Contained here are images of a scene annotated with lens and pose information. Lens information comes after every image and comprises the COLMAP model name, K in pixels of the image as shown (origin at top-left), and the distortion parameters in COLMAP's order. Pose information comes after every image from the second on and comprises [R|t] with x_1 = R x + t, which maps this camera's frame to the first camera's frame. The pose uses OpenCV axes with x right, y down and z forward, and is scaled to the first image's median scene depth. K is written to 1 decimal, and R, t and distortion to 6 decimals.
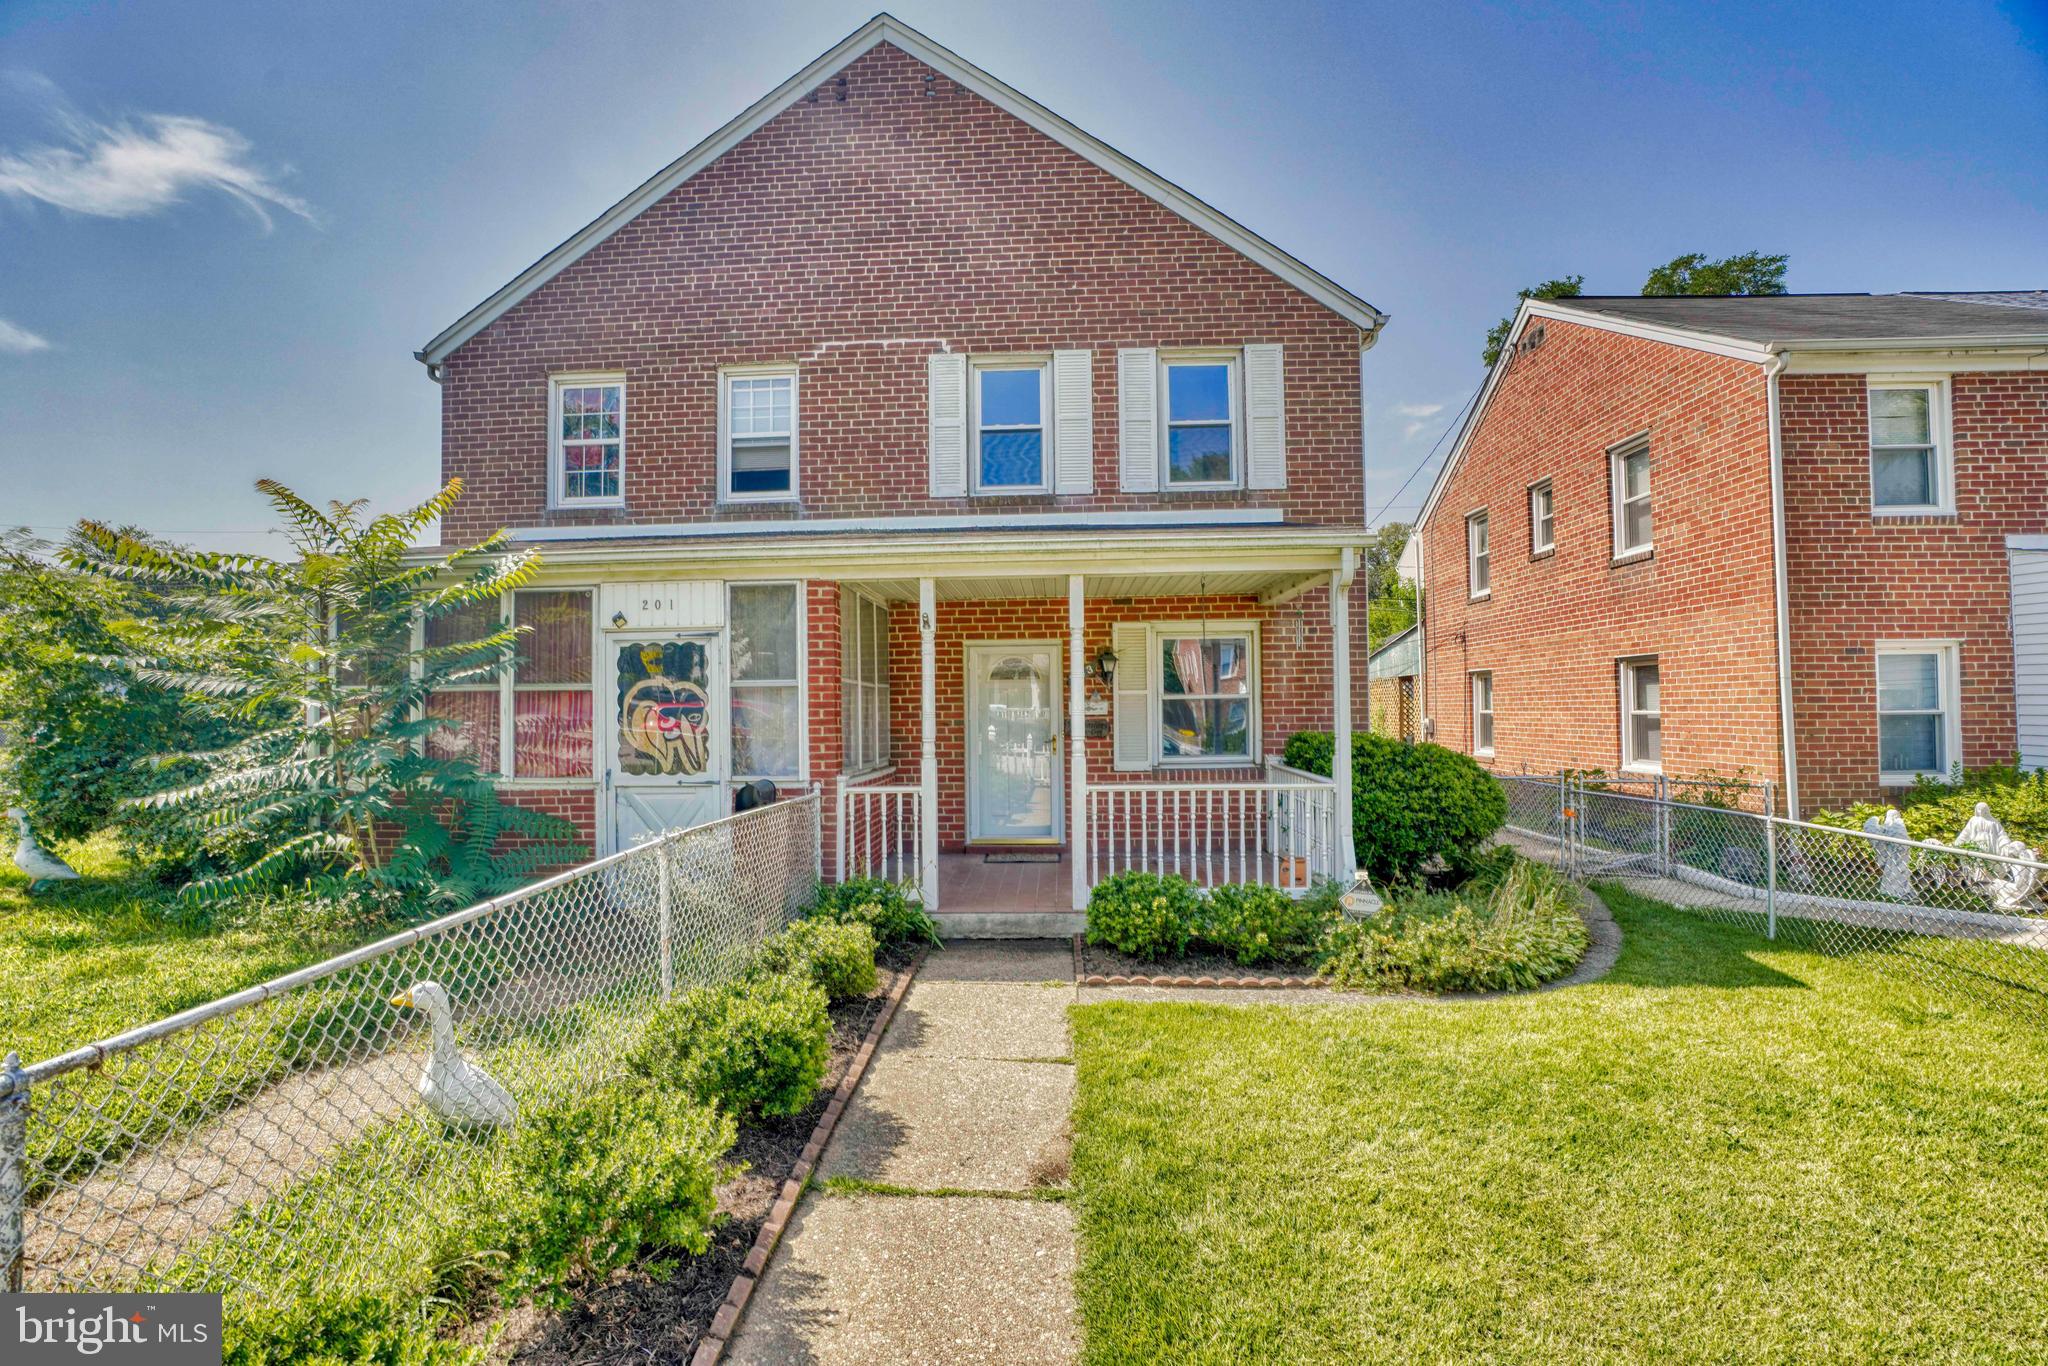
lens RADIAL K [[941.7, 0, 1008.0], [0, 941.7, 695.0], [0, 0, 1]] dist [-0.077595, 0.034043]
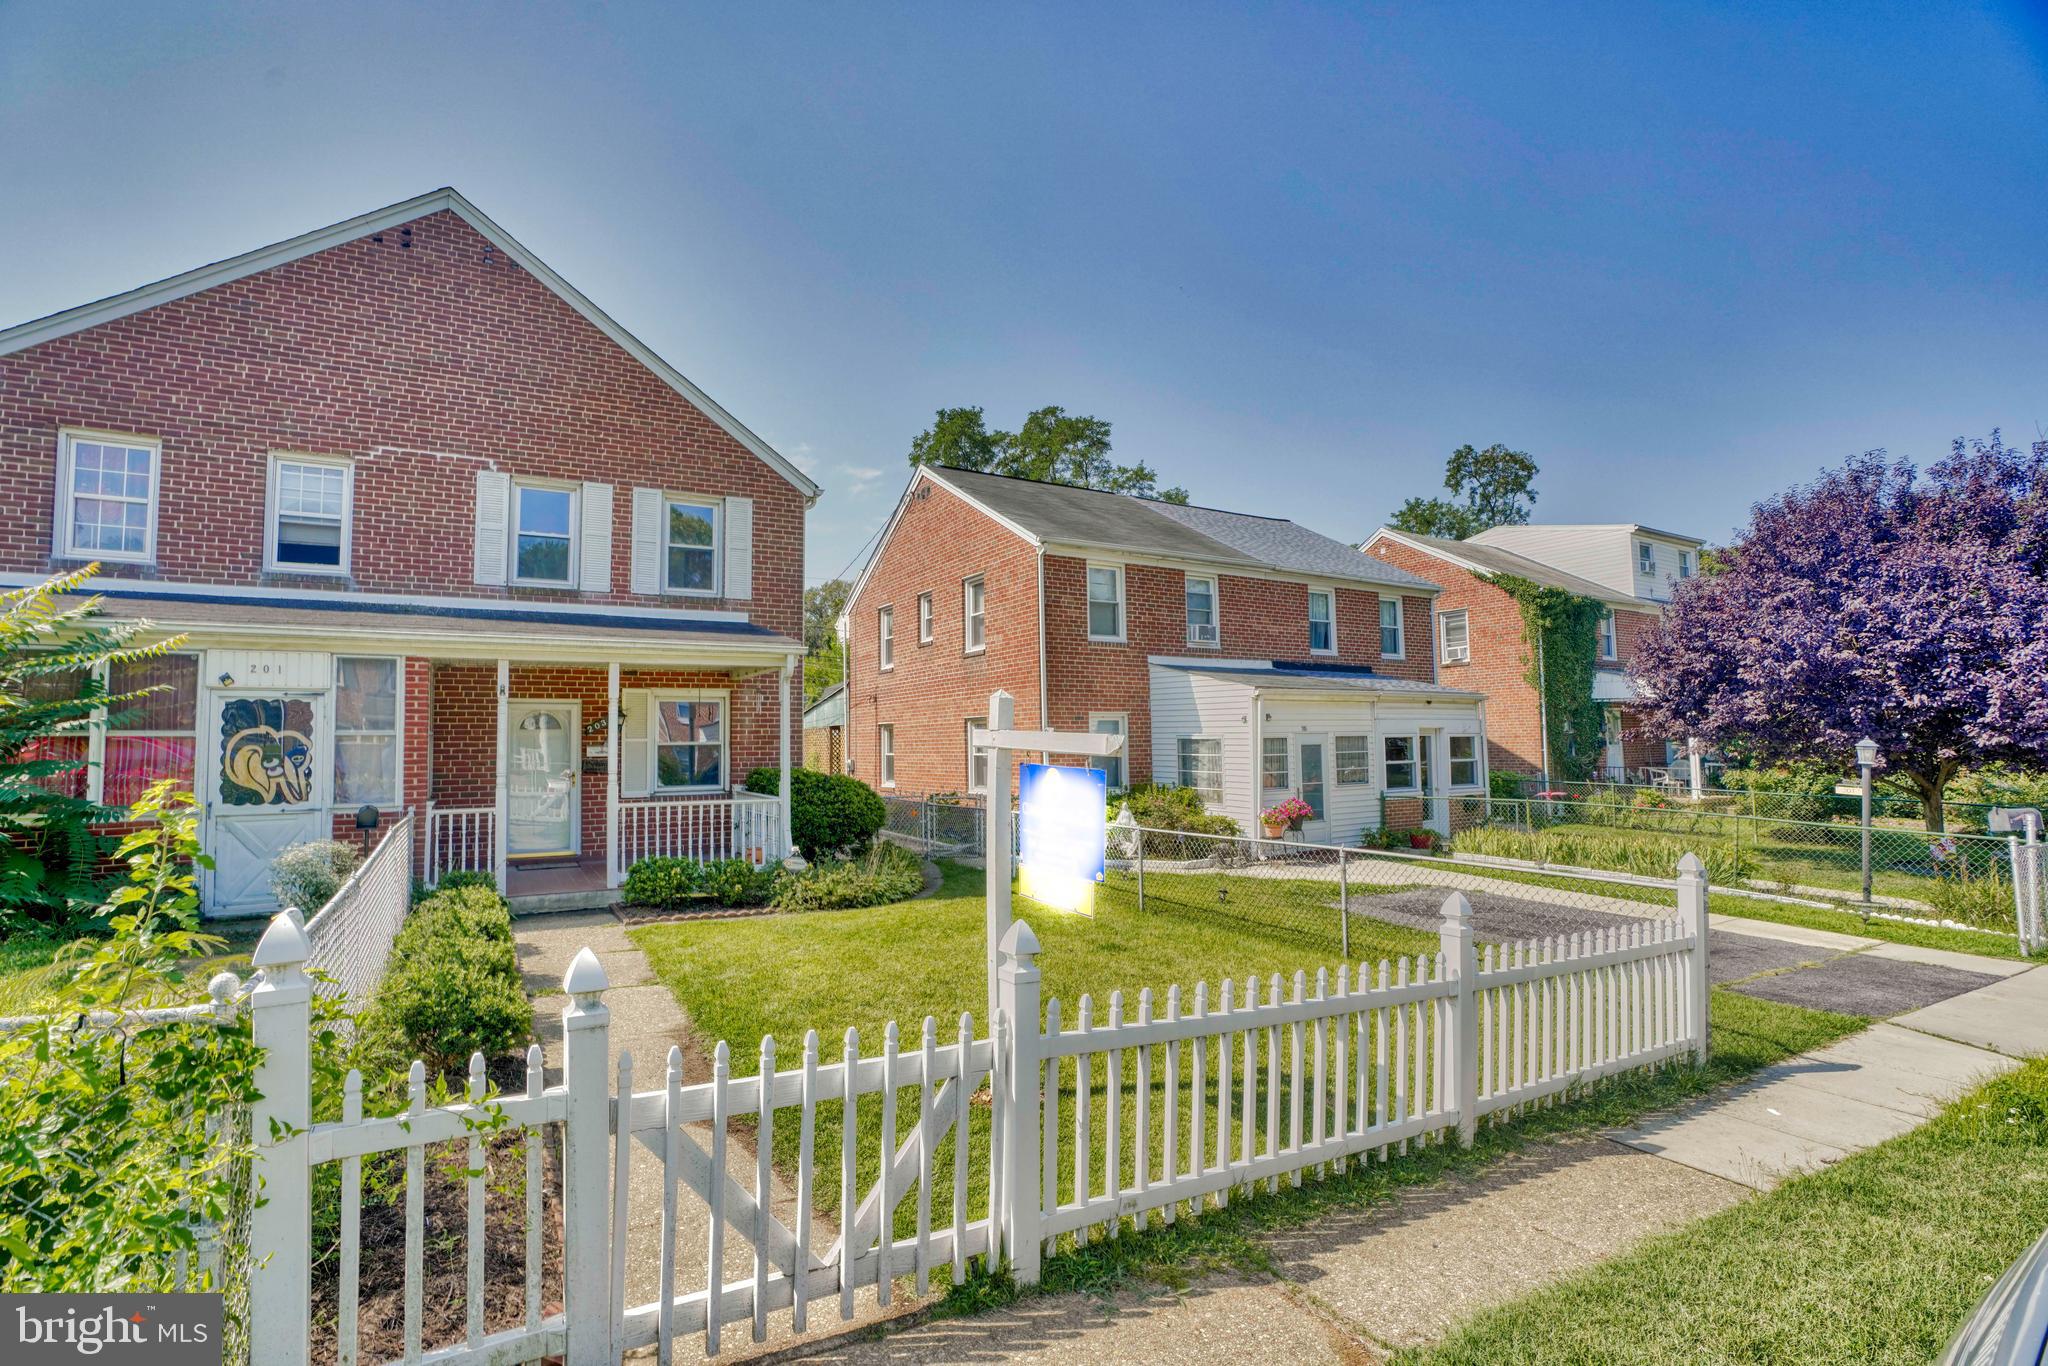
lens RADIAL K [[941.7, 0, 1008.0], [0, 941.7, 695.0], [0, 0, 1]] dist [-0.077595, 0.034043]
pose [[0.838486, 0.030710, 0.544056, -0.151501], [-0.006235, 0.998886, -0.046773, -0.008238], [-0.544887, 0.035826, 0.837744, -0.424788]]
